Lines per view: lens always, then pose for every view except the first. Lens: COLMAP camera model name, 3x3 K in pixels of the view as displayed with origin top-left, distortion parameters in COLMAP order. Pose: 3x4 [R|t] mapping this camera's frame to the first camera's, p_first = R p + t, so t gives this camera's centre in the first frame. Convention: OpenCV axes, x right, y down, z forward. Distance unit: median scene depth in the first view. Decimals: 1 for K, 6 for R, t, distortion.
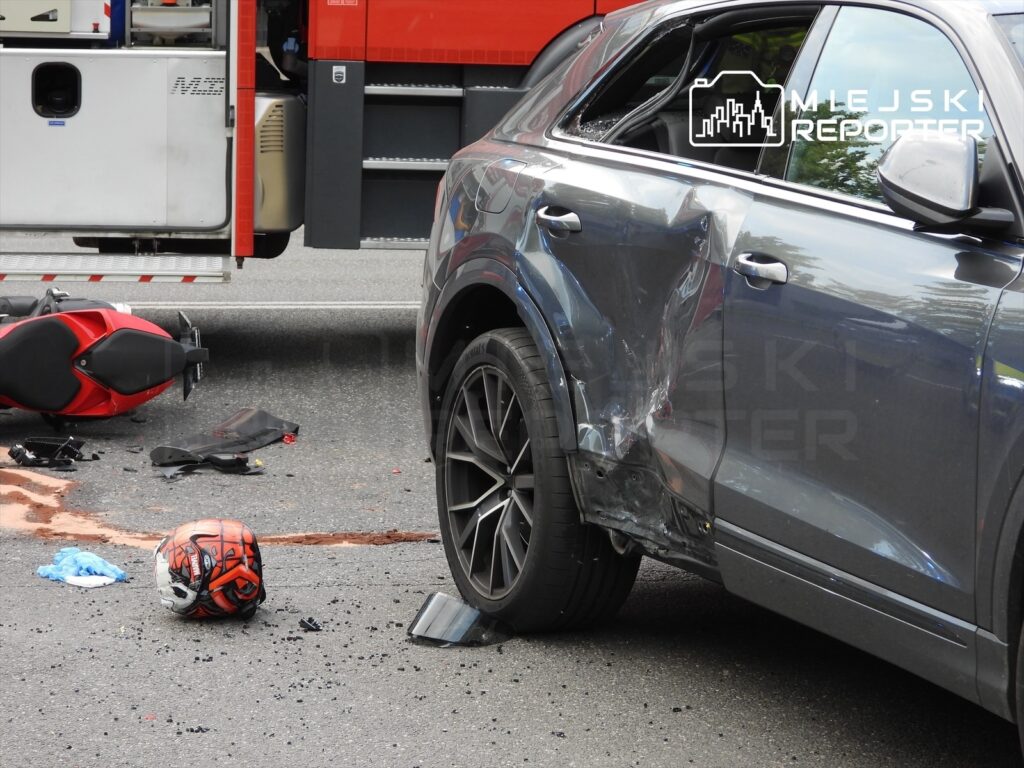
lens RADIAL K [[3604.5, 0, 512.0], [0, 3604.5, 384.0], [0, 0, 1]] dist [-0.028643, -2.603751]
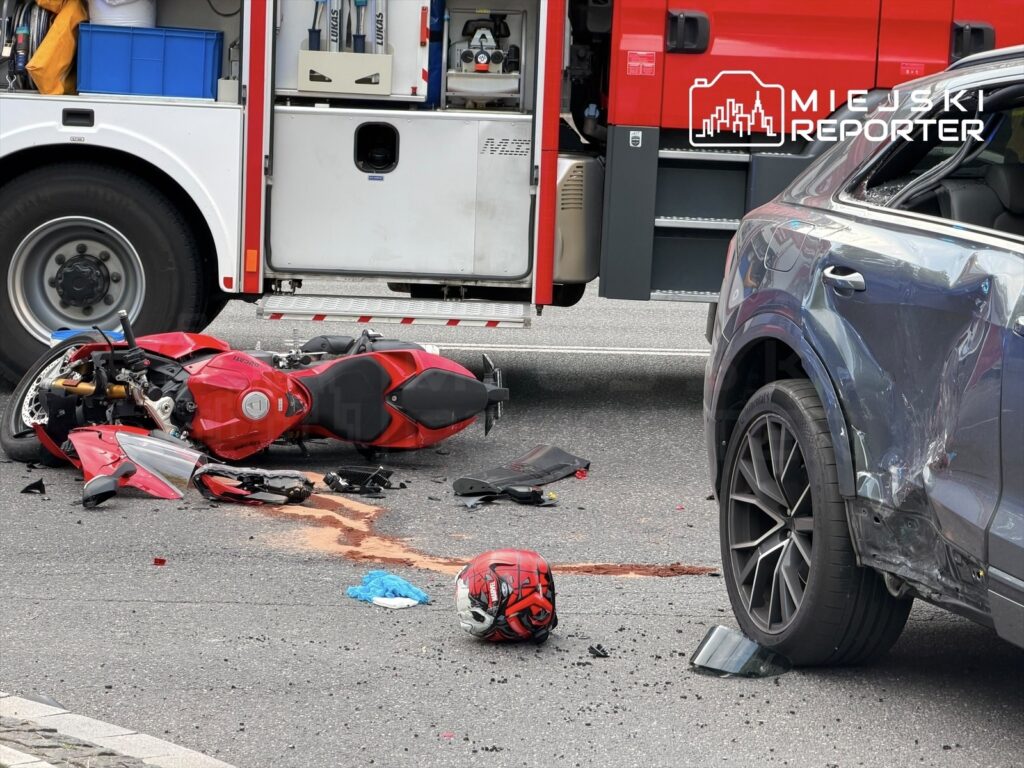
lens RADIAL K [[5232.9, 0, 512.0], [0, 5232.9, 384.0], [0, 0, 1]] dist [-0.168660, 3.613993]
pose [[0.993340, 0.026313, -0.112177, 0.090913], [-0.029908, 0.999088, -0.030489, 0.035849], [0.111272, 0.033641, 0.993220, -0.550107]]
